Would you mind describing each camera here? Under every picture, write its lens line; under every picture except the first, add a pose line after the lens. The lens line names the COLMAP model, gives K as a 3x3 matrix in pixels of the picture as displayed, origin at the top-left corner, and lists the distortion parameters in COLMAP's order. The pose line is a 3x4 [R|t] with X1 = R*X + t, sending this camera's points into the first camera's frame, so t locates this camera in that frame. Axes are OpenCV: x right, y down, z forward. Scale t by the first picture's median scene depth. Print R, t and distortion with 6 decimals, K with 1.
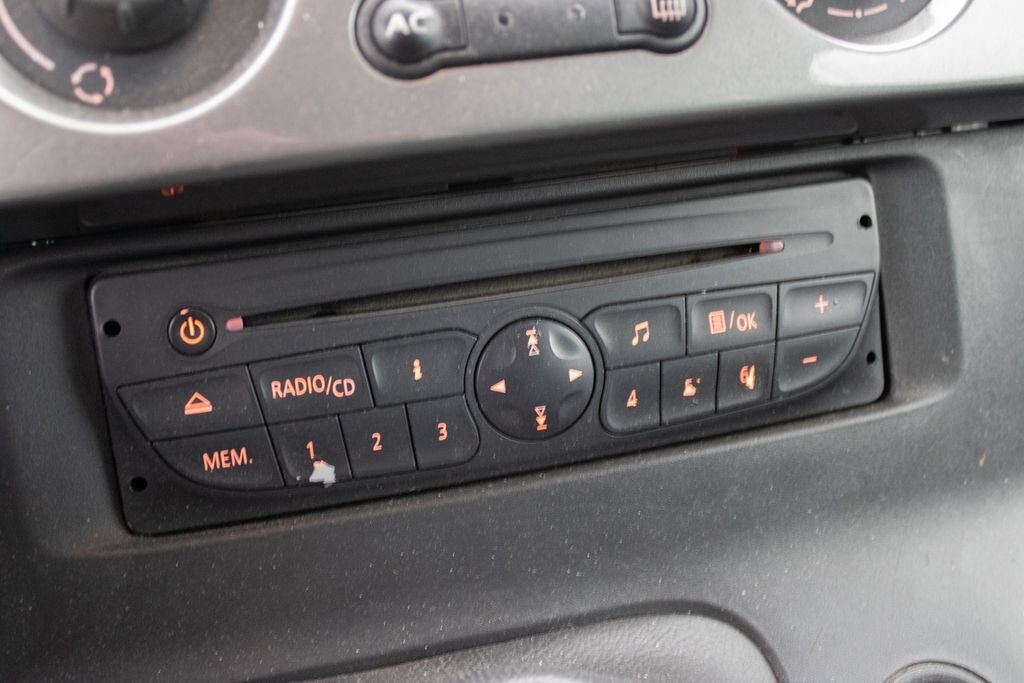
lens RADIAL K [[1206.3, 0, 513.1], [0, 1206.3, 334.9], [0, 0, 1]] dist [-0.086174, 0.000000]
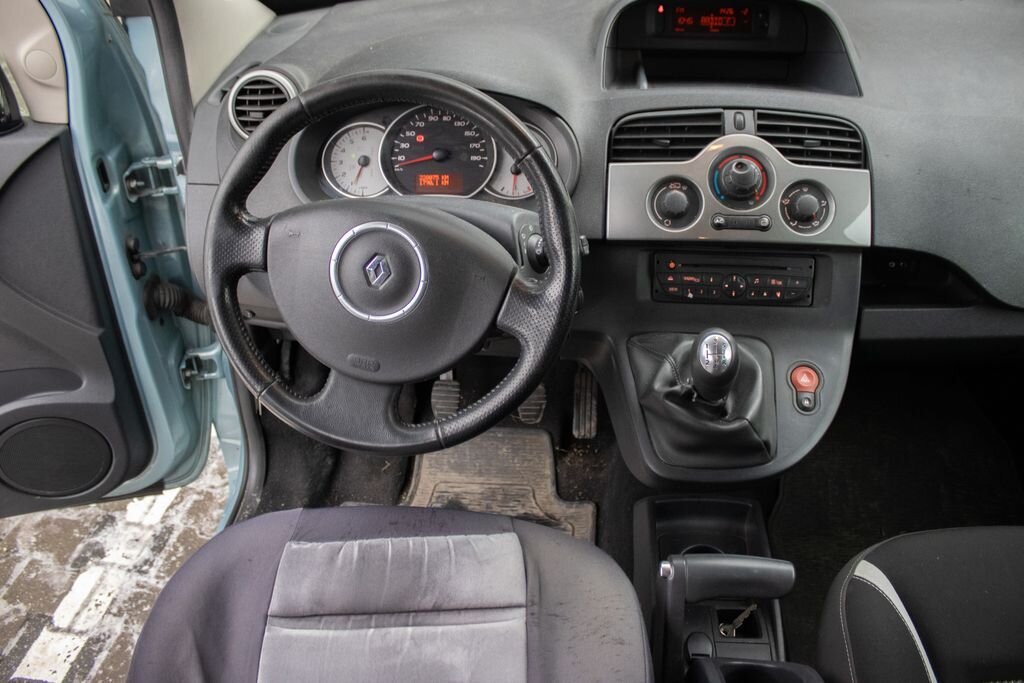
lens RADIAL K [[848.3, 0, 502.2], [0, 848.3, 319.3], [0, 0, 1]] dist [-0.151826, 0.118929]
pose [[0.925977, 0.184035, -0.329694, 0.308835], [-0.176534, 0.982876, 0.052828, 0.162013], [0.333770, 0.009285, 0.942609, -2.699058]]
